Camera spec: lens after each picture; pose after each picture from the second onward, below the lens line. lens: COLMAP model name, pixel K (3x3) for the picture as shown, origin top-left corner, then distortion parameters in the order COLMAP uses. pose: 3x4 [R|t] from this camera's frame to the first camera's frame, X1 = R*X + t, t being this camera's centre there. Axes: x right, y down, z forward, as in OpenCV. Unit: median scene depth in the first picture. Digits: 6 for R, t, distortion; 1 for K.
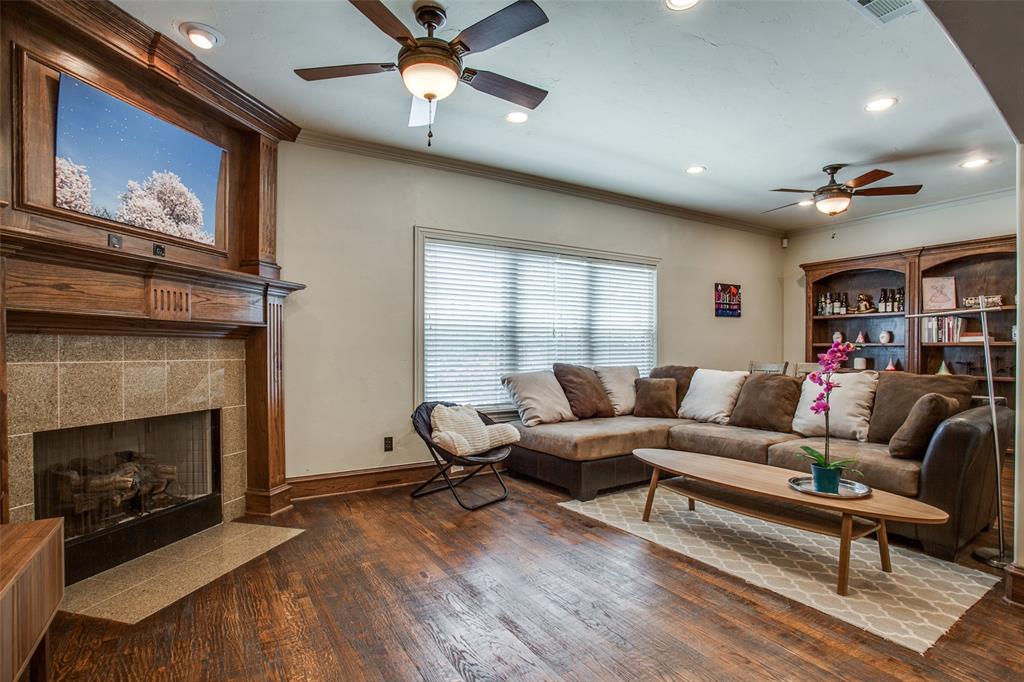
lens RADIAL K [[506.1, 0, 510.1], [0, 506.1, 354.7], [0, 0, 1]] dist [-0.037030, 0.000997]
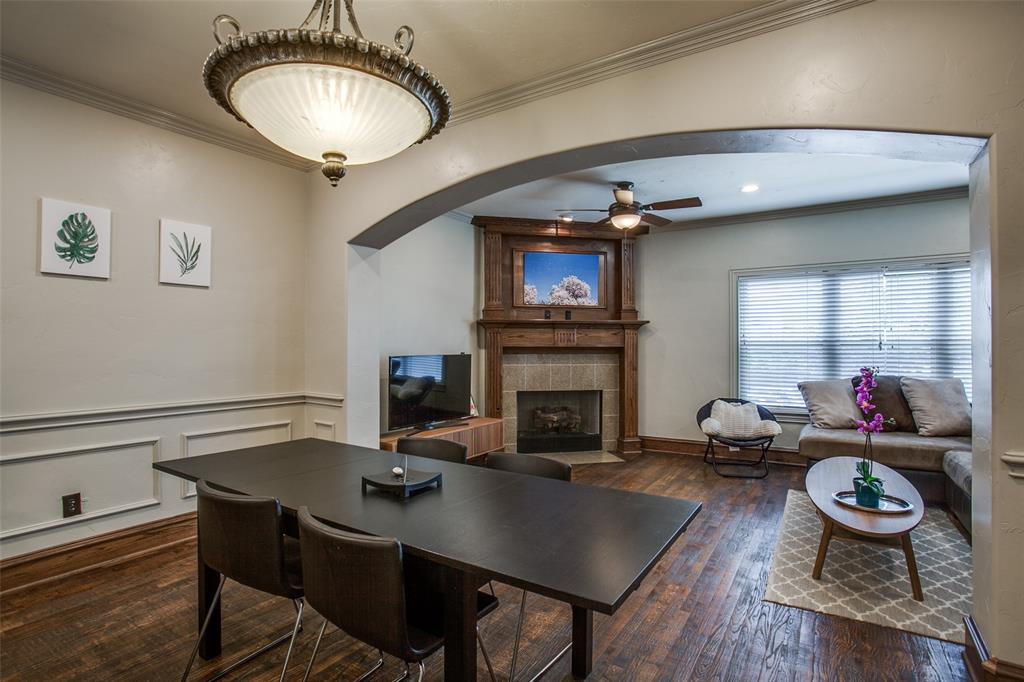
lens RADIAL K [[501.0, 0, 512.0], [0, 501.0, 341.0], [0, 0, 1]] dist [-0.072200, 0.033285]
pose [[0.430958, -0.010085, -0.902315, 1.085446], [-0.006620, 0.999875, -0.014337, -0.055069], [0.902348, 0.012152, 0.430838, -0.144381]]
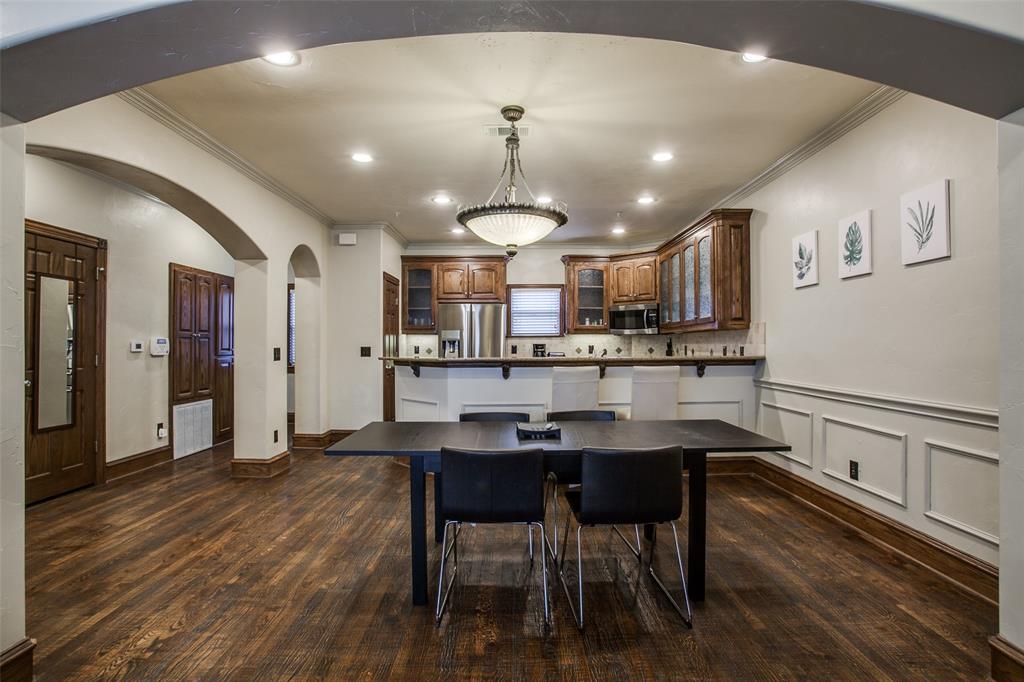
lens RADIAL K [[501.0, 0, 512.0], [0, 501.0, 341.0], [0, 0, 1]] dist [-0.072200, 0.033285]
pose [[-0.860359, 0.004382, 0.509669, 0.001813], [0.005130, 0.999987, 0.000061, -0.046312], [-0.509662, 0.002667, -0.860370, 0.832301]]
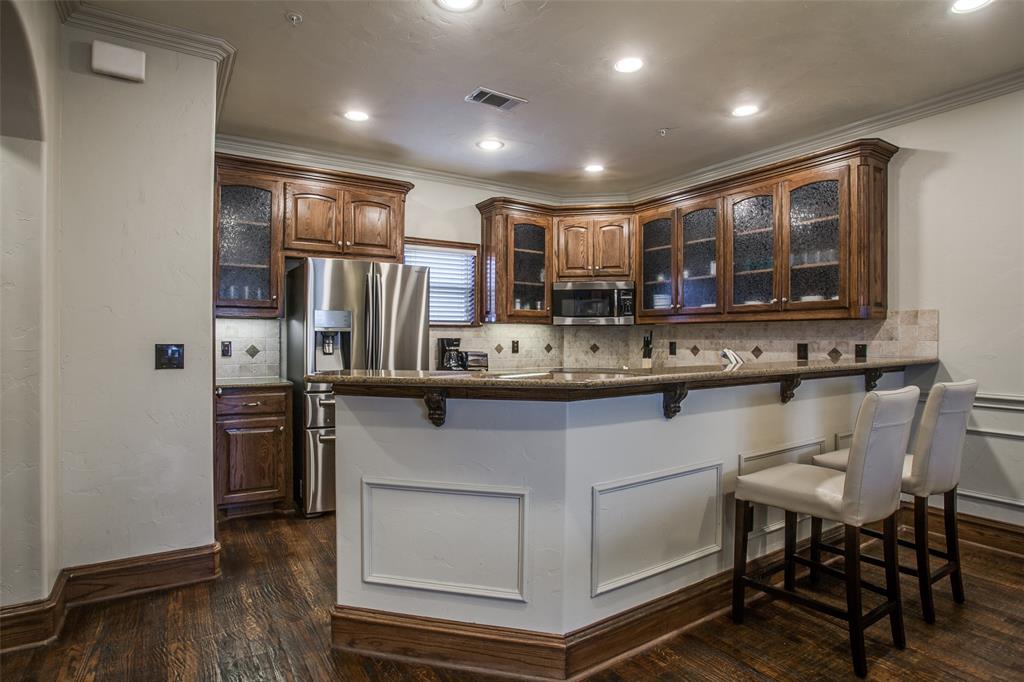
lens RADIAL K [[530.1, 0, 490.5], [0, 530.1, 342.2], [0, 0, 1]] dist [-0.042809, 0.000949]
pose [[-0.999922, -0.003550, -0.011990, 1.063250], [-0.003739, 0.999869, 0.015774, -0.044358], [0.011932, 0.015818, -0.999804, 0.224584]]
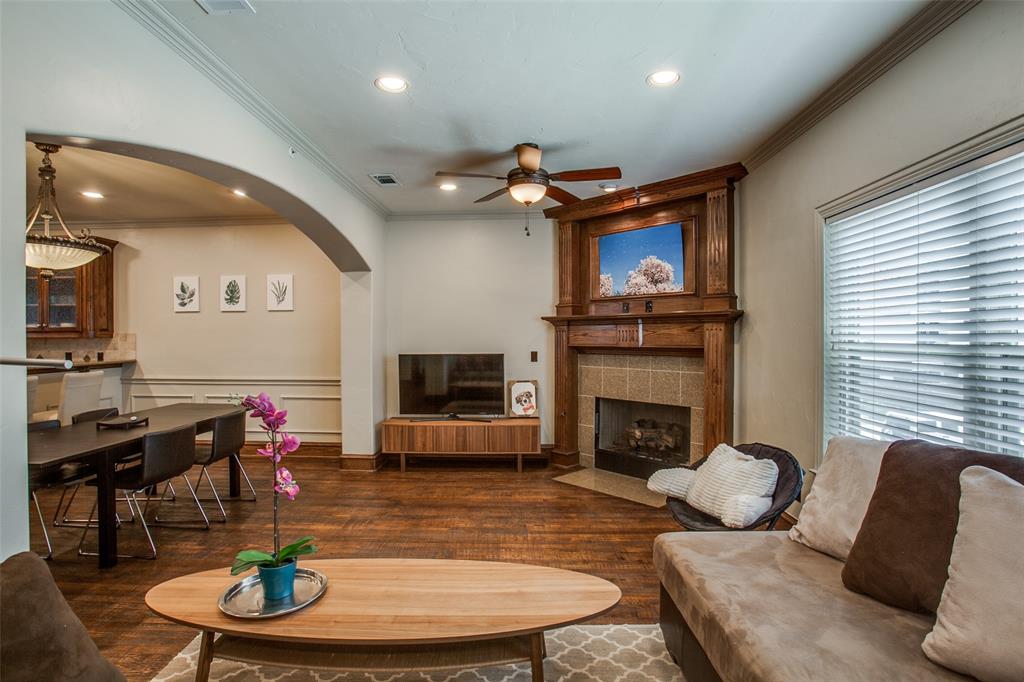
lens RADIAL K [[501.0, 0, 512.0], [0, 501.0, 341.0], [0, 0, 1]] dist [-0.072200, 0.033285]
pose [[-0.540389, 0.007343, -0.841383, 0.918816], [-0.004264, 0.999925, 0.011465, -0.098257], [0.841404, 0.009783, -0.540318, 1.449066]]
